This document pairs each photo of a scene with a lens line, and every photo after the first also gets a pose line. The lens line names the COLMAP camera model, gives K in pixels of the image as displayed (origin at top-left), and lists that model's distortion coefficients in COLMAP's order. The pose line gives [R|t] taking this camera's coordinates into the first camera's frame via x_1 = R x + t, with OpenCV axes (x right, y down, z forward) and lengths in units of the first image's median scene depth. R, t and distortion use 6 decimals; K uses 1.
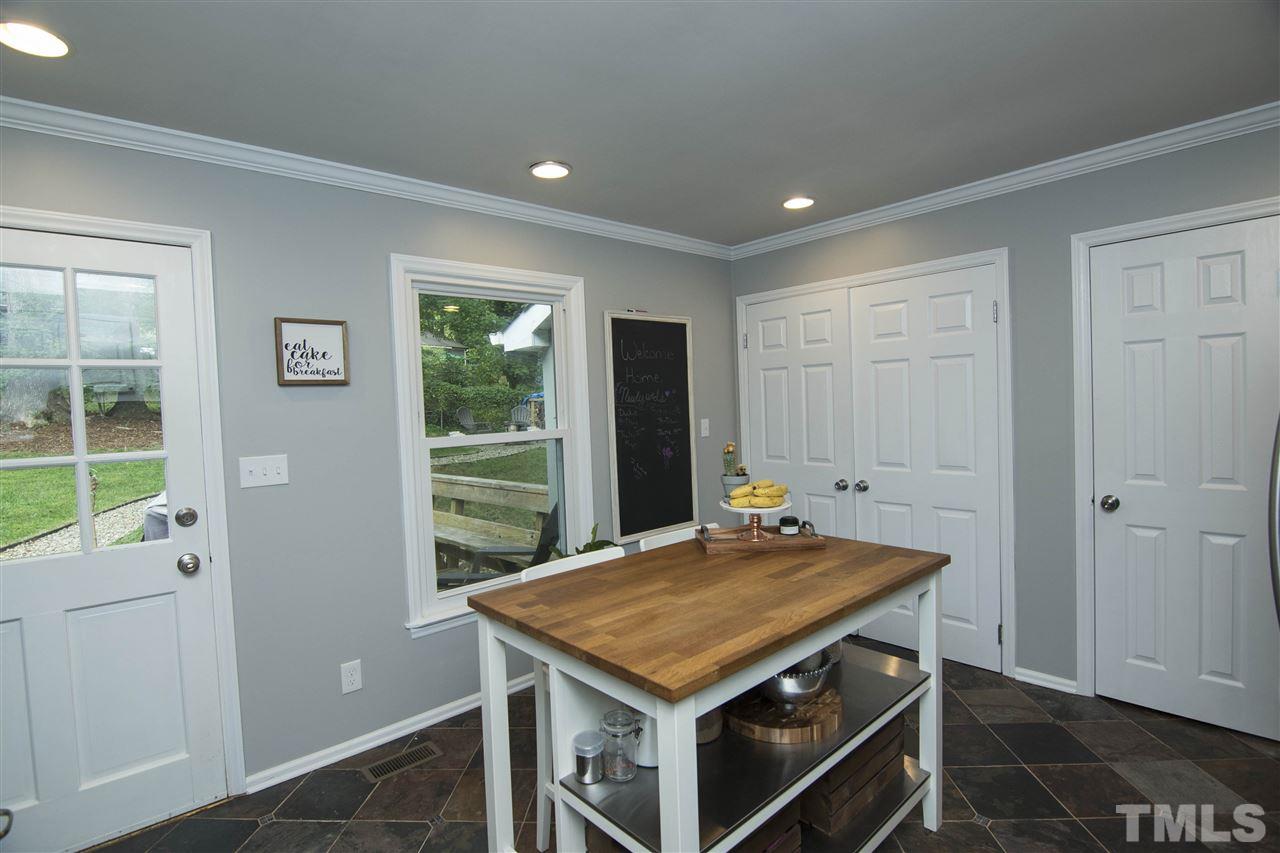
lens RADIAL K [[626.6, 0, 640.9], [0, 626.6, 420.7], [0, 0, 1]] dist [-0.020484, -0.002322]
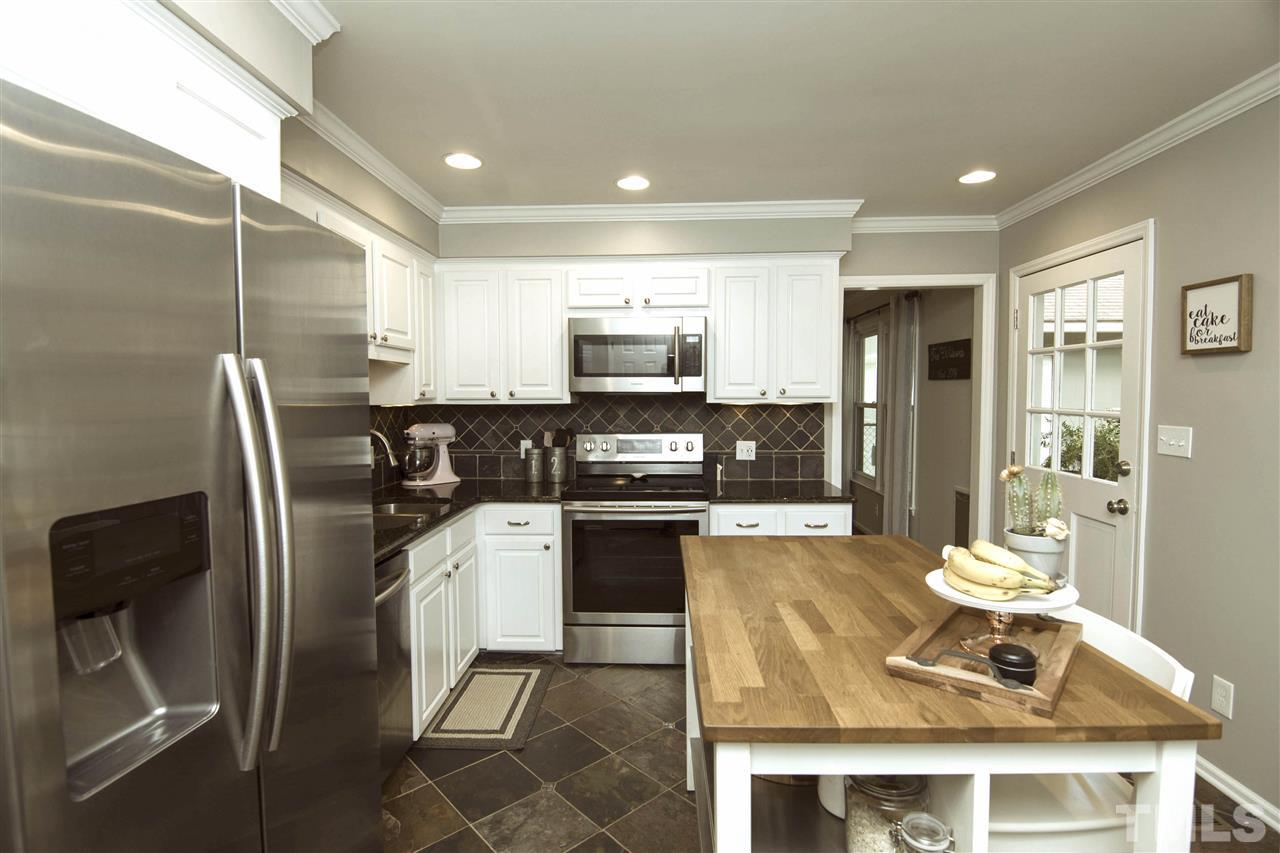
lens RADIAL K [[626.6, 0, 645.1], [0, 626.6, 426.3], [0, 0, 1]] dist [-0.020484, -0.002322]
pose [[-0.686904, 0.079632, -0.722372, 0.698451], [0.008863, 0.994823, 0.101239, -0.051823], [0.726694, 0.063139, -0.684054, 1.042238]]
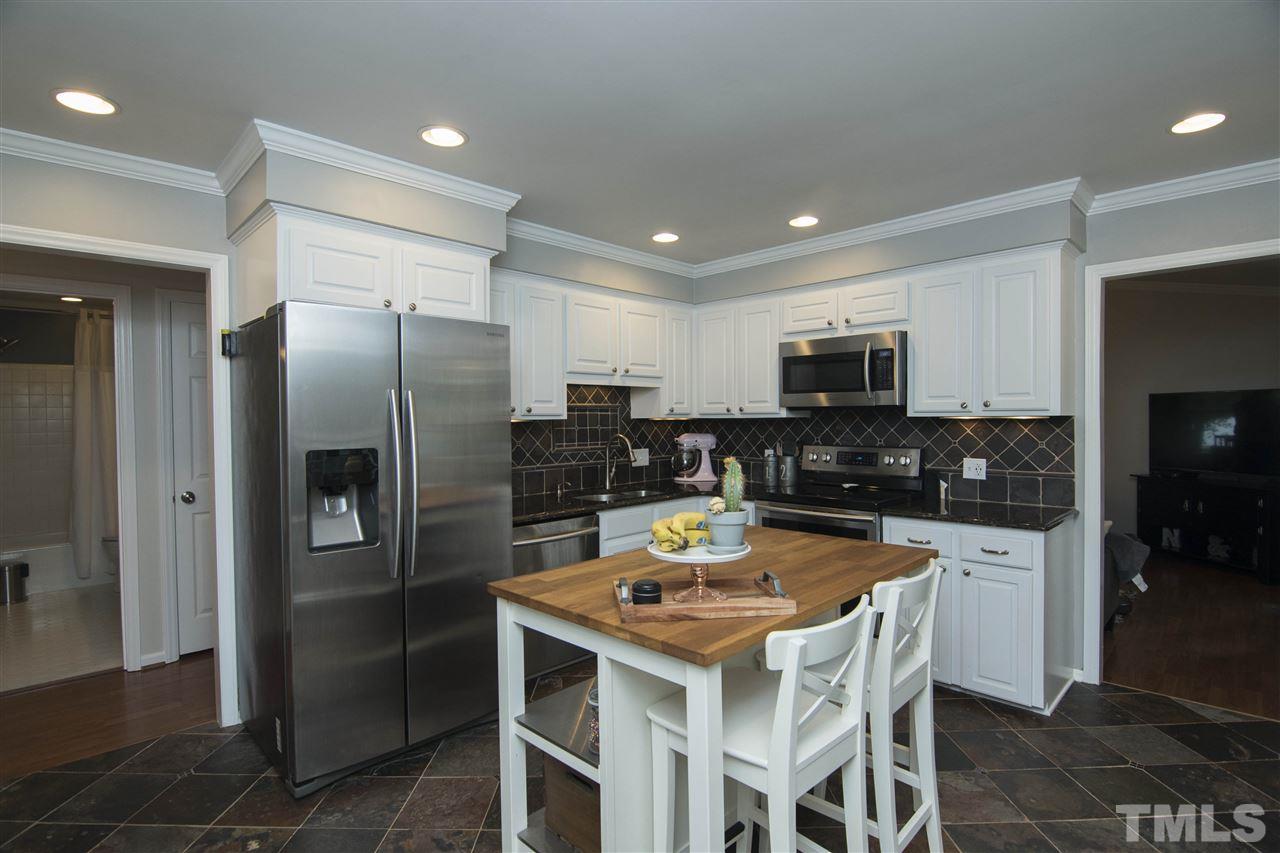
lens RADIAL K [[626.6, 0, 629.2], [0, 626.6, 428.8], [0, 0, 1]] dist [-0.020484, -0.002322]
pose [[-0.997503, 0.048157, -0.051650, 0.393856], [0.045492, 0.997632, 0.051592, -0.038680], [0.054013, 0.049114, -0.997332, 1.393386]]
